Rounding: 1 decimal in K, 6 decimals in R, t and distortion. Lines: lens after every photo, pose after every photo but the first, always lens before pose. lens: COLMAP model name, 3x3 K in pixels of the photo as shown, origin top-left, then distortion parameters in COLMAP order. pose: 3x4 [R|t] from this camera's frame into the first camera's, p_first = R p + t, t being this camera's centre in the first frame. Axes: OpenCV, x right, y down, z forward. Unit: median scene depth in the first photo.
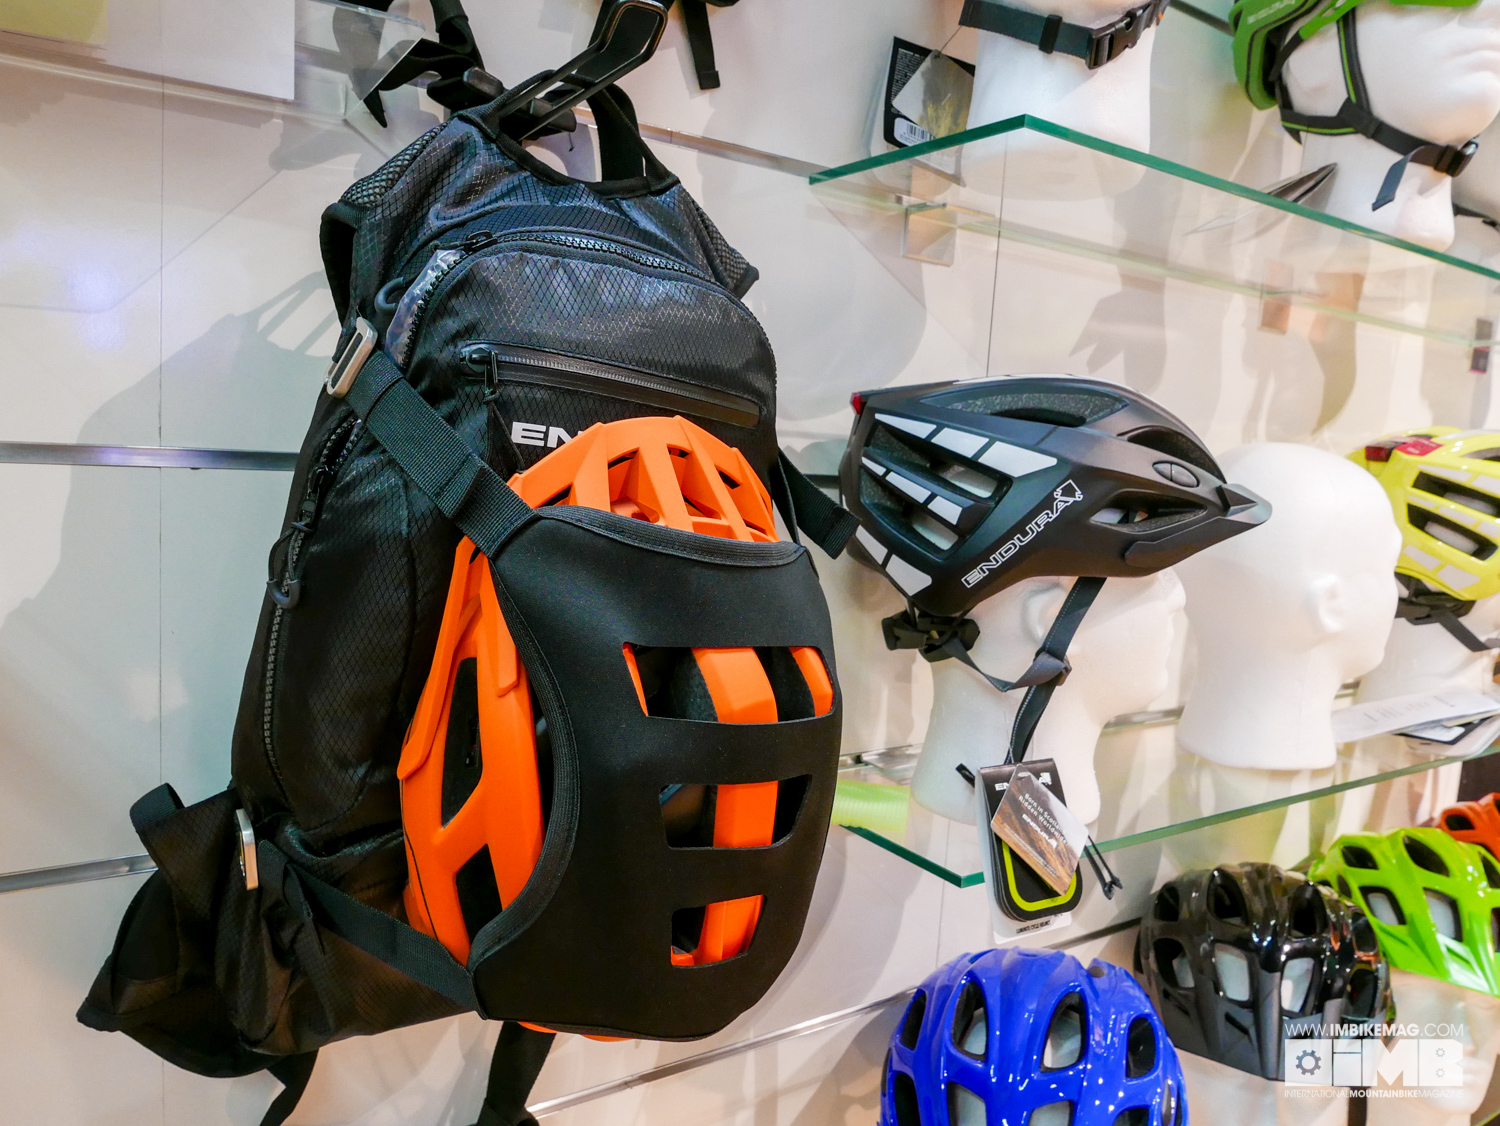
lens RADIAL K [[1081.2, 0, 749.5], [0, 1081.2, 563.6], [0, 0, 1]] dist [-0.004888, -0.003133]
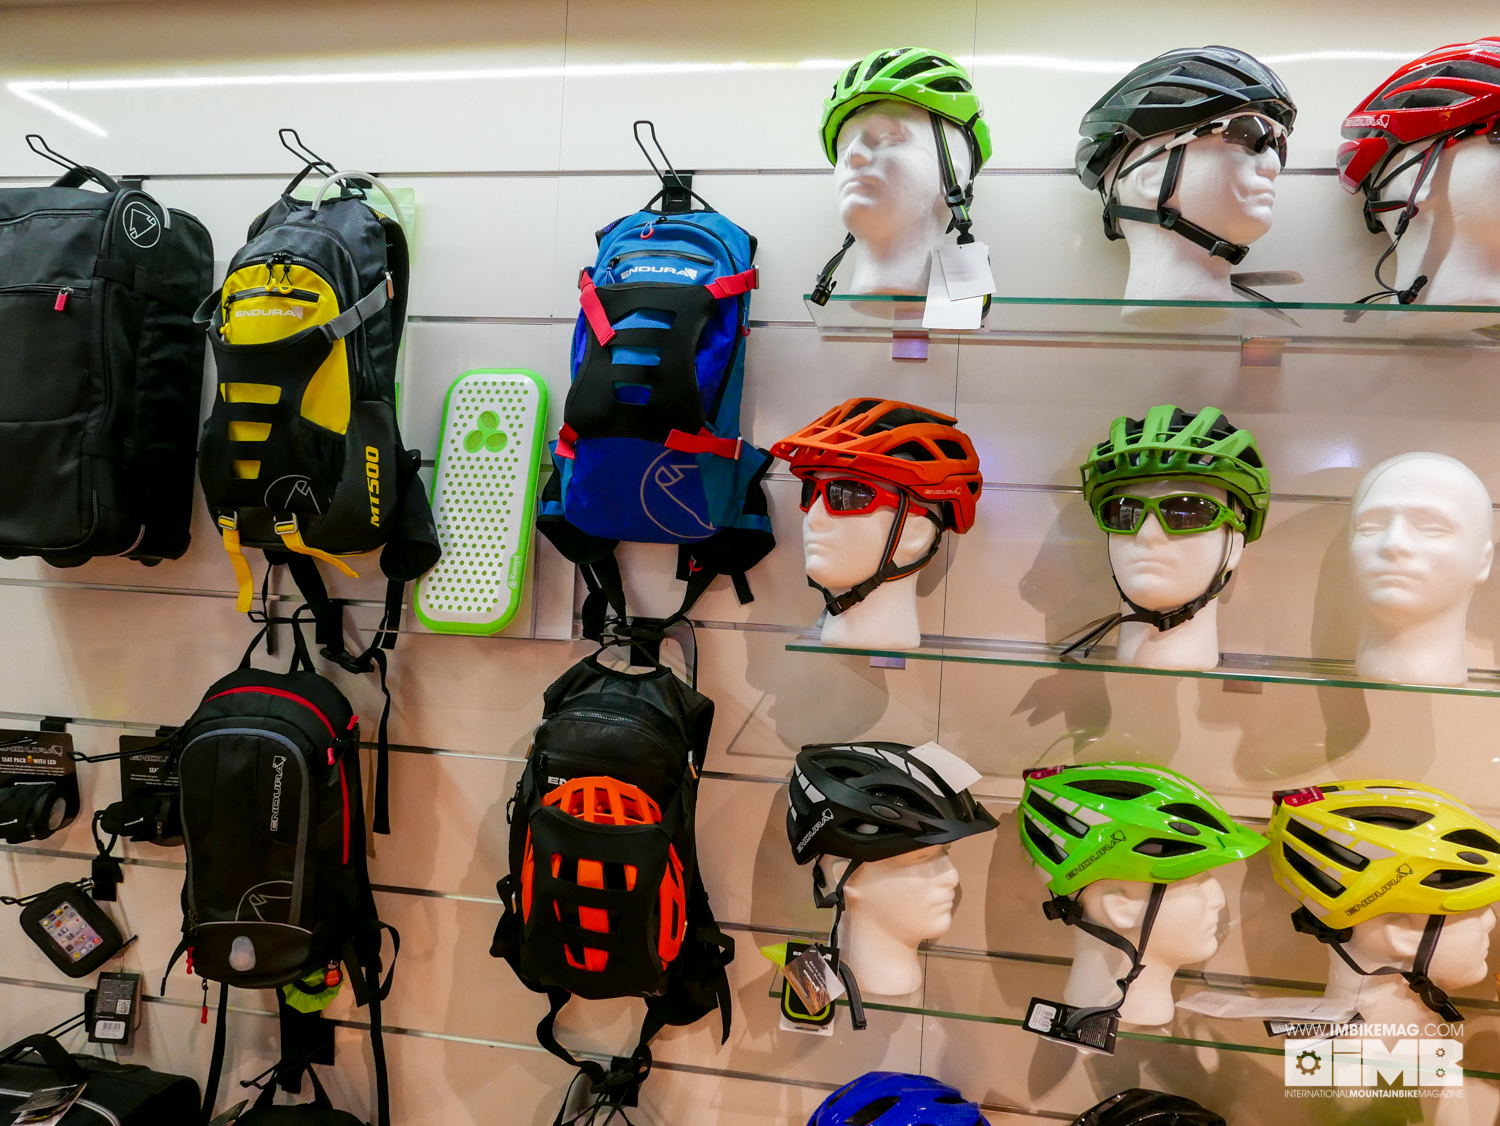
lens RADIAL K [[1081.2, 0, 712.0], [0, 1081.2, 562.0], [0, 0, 1]] dist [-0.004888, -0.003133]
pose [[0.720057, -0.018233, -0.693675, 1.578794], [-0.078772, 0.991045, -0.107817, -0.303648], [0.689429, 0.132277, 0.712173, -0.689999]]
